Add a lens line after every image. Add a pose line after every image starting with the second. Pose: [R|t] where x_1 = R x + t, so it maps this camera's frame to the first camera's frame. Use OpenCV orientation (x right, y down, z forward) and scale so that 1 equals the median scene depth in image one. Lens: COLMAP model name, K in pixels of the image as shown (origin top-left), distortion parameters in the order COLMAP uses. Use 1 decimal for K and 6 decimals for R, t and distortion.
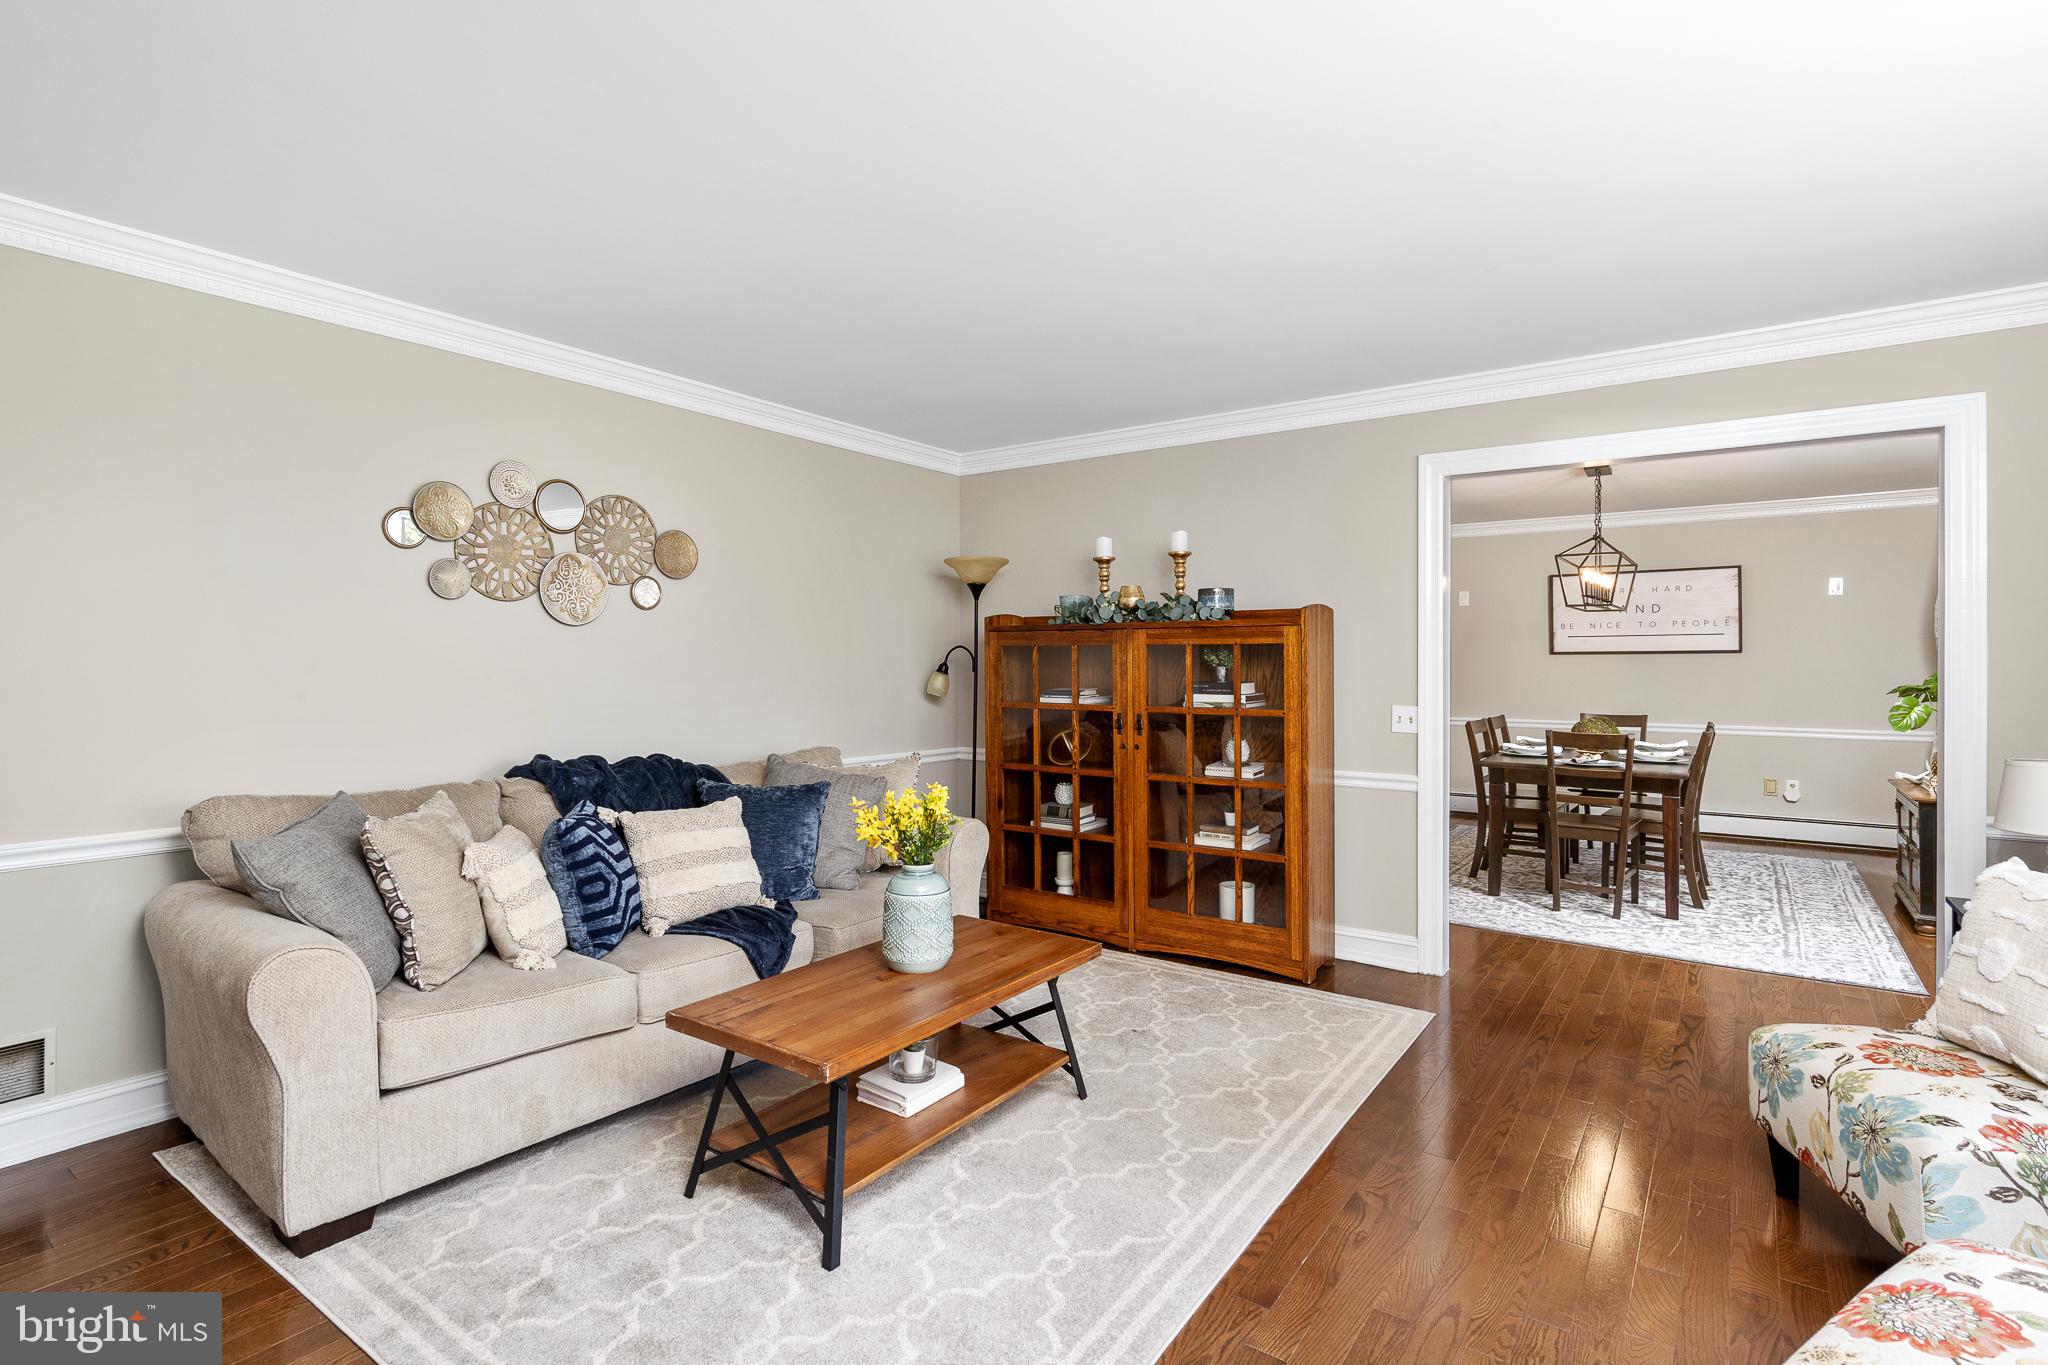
lens RADIAL K [[989.7, 0, 1028.0], [0, 989.7, 662.4], [0, 0, 1]] dist [-0.000855, 0.000190]
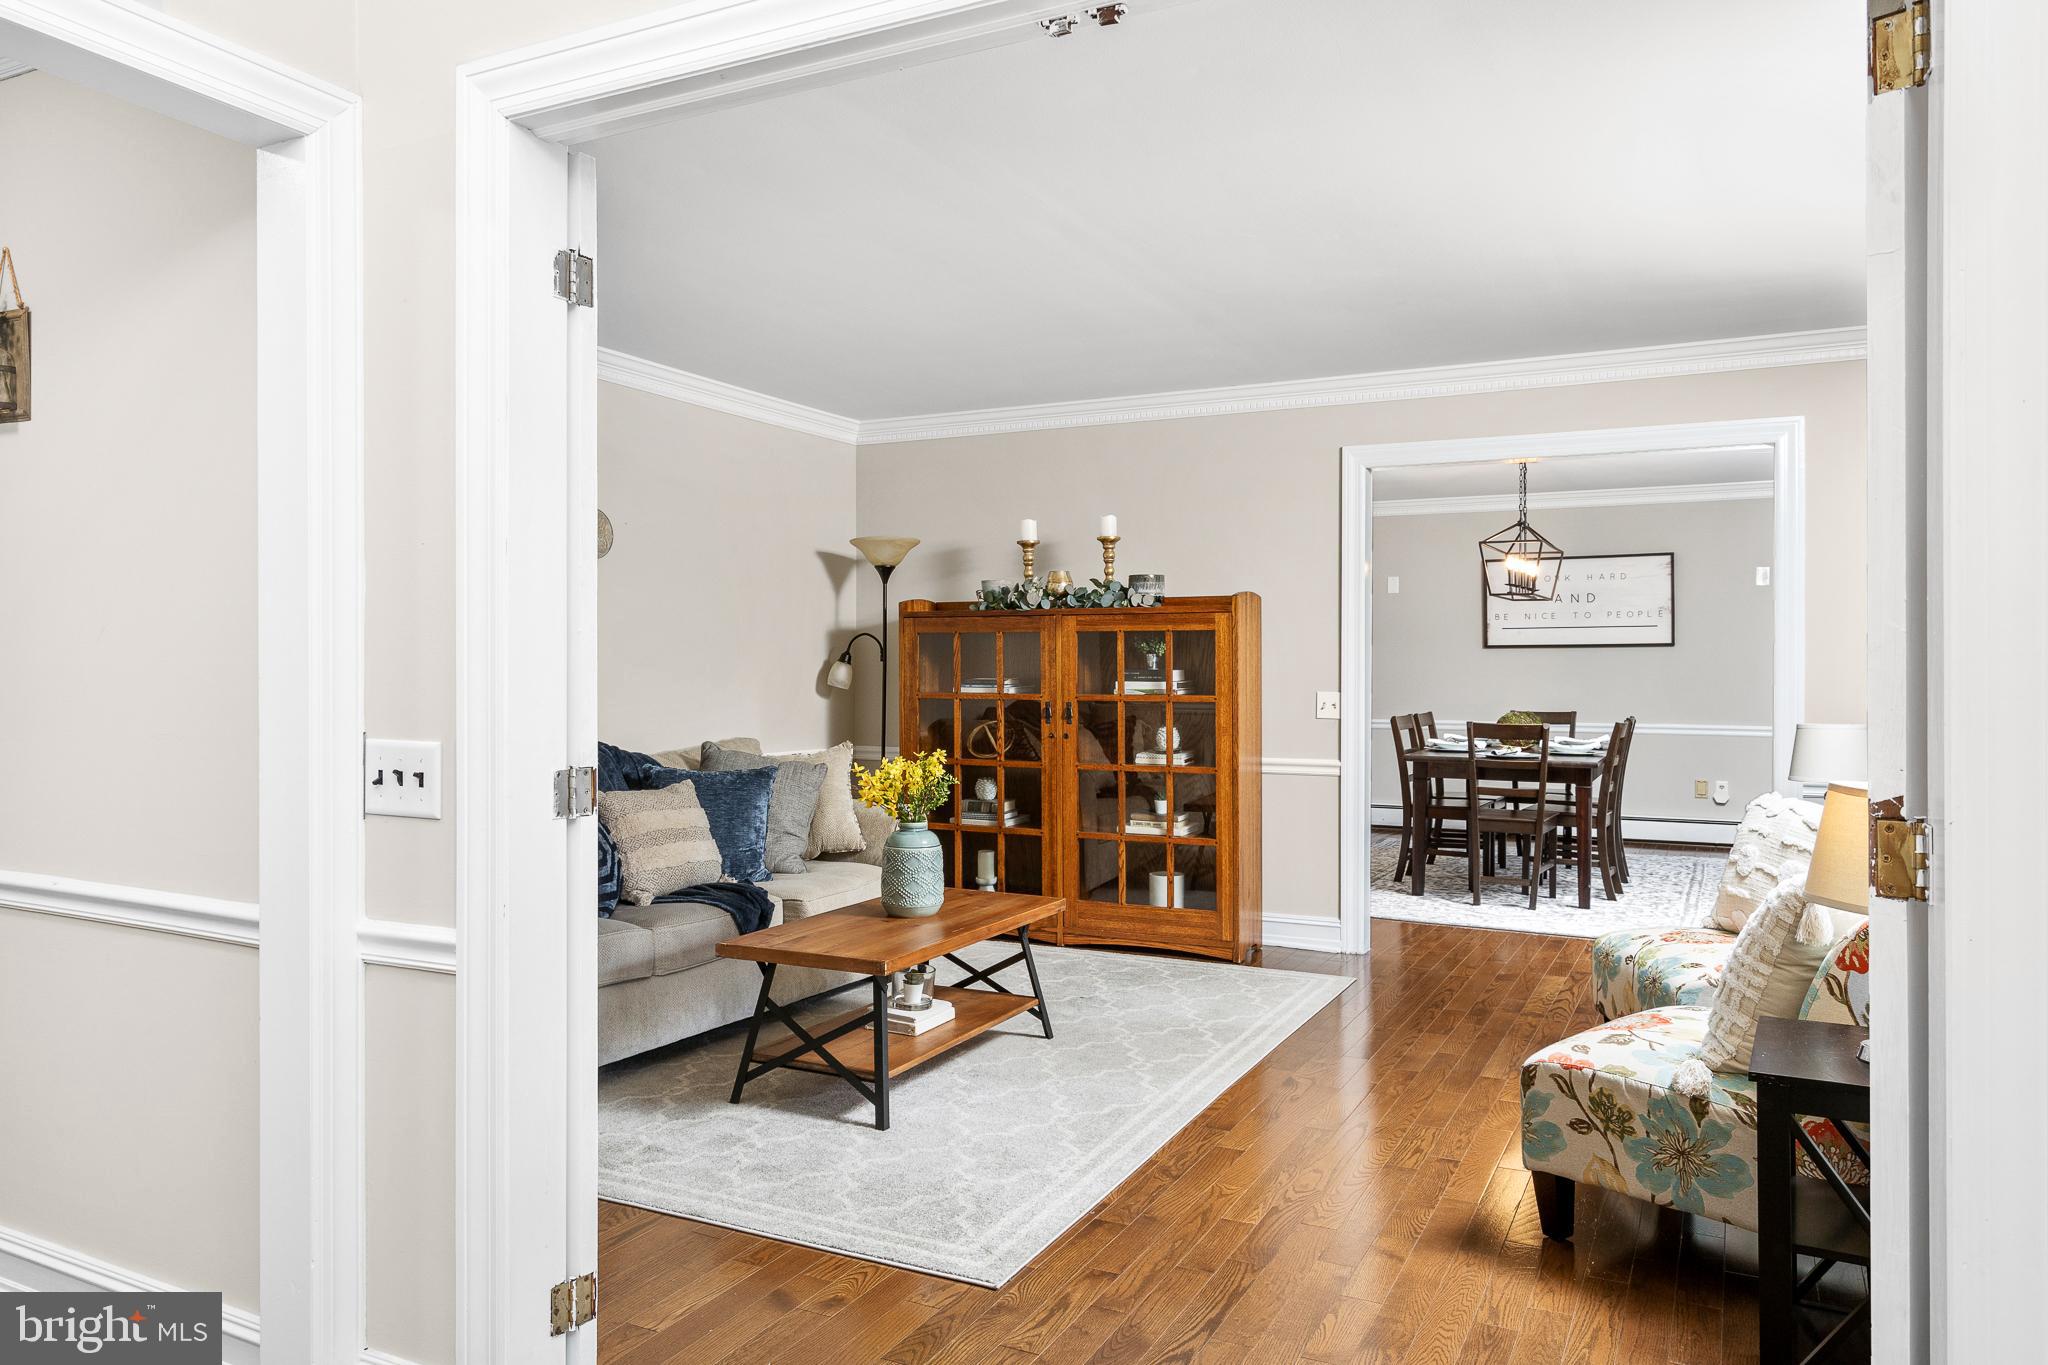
lens RADIAL K [[1391.9, 0, 1021.0], [0, 1391.9, 673.1], [0, 0, 1]] dist [-0.001296, -0.001026]
pose [[0.989342, -0.000068, 0.145610, -0.148710], [-0.000639, 0.999988, 0.004813, 0.018385], [-0.145608, -0.004855, 0.989330, -0.389889]]
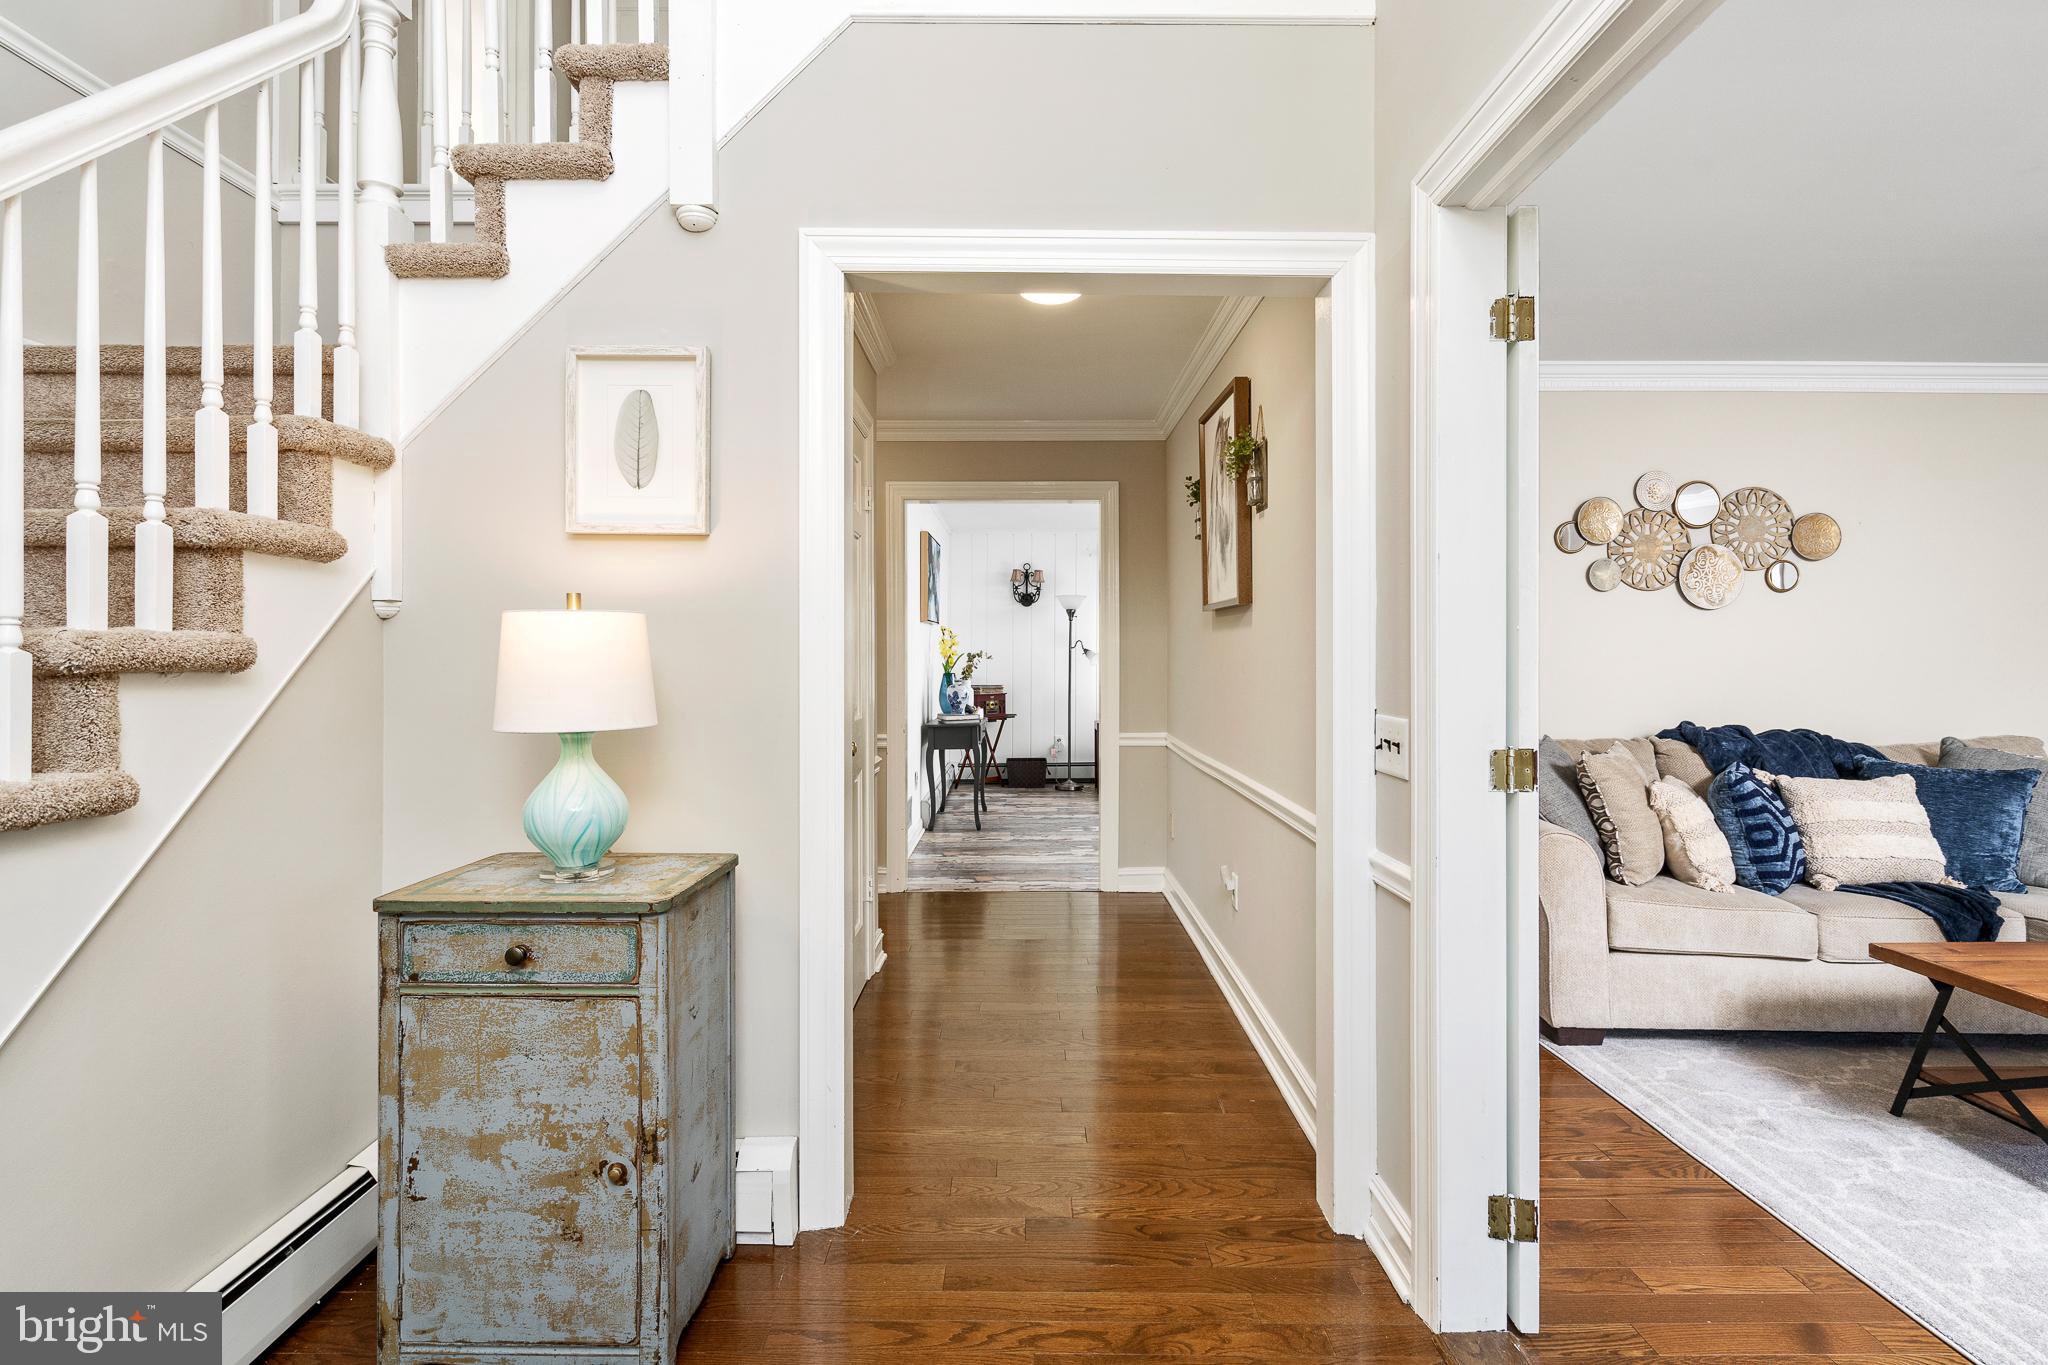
lens RADIAL K [[971.4, 0, 1022.3], [0, 971.4, 661.6], [0, 0, 1]] dist [0.000145, -0.000697]
pose [[0.579714, 0.000561, -0.814820, -0.014777], [0.000625, 0.999999, 0.001133, 0.018735], [0.814820, -0.001166, 0.579713, -0.253470]]
